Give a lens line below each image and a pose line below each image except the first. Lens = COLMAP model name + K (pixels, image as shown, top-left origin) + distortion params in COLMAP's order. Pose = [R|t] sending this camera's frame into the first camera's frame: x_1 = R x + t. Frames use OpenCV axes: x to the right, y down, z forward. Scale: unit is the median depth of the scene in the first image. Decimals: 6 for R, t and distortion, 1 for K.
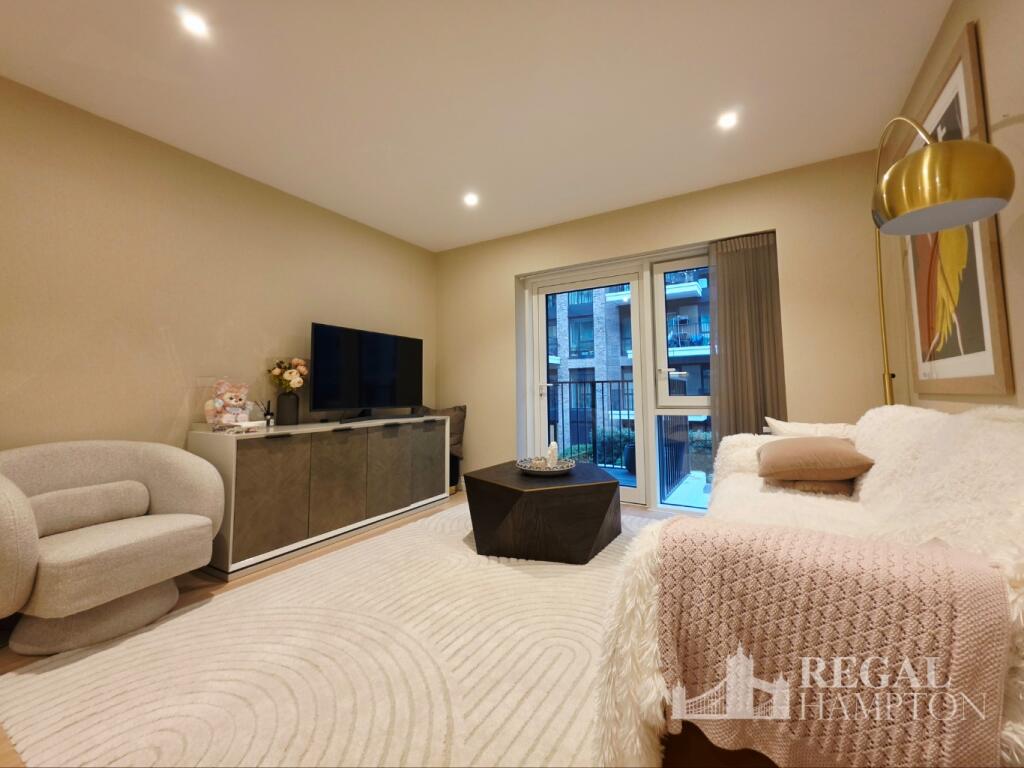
lens RADIAL K [[411.7, 0, 512.1], [0, 411.7, 361.7], [0, 0, 1]] dist [0.000663, 0.000111]
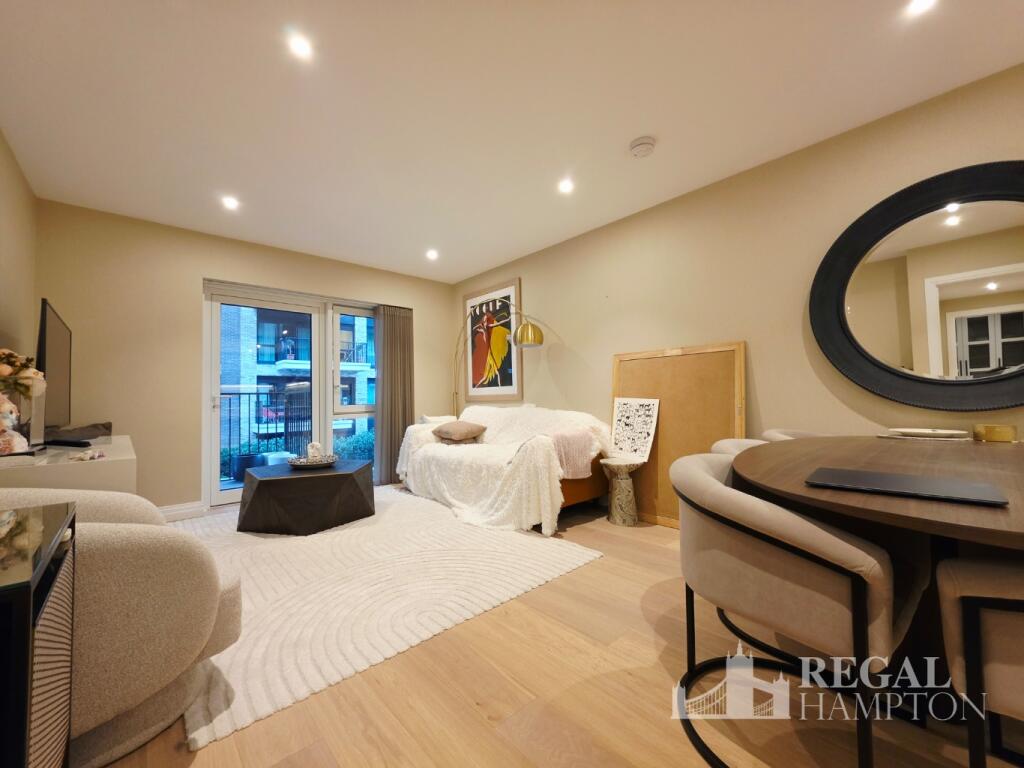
lens RADIAL K [[411.7, 0, 517.5], [0, 411.7, 381.9], [0, 0, 1]] dist [0.000663, 0.000111]
pose [[0.265259, 0.041978, 0.963263, -1.247974], [-0.055079, 0.998080, -0.028328, 0.020992], [-0.962603, -0.045541, 0.267062, 0.118824]]
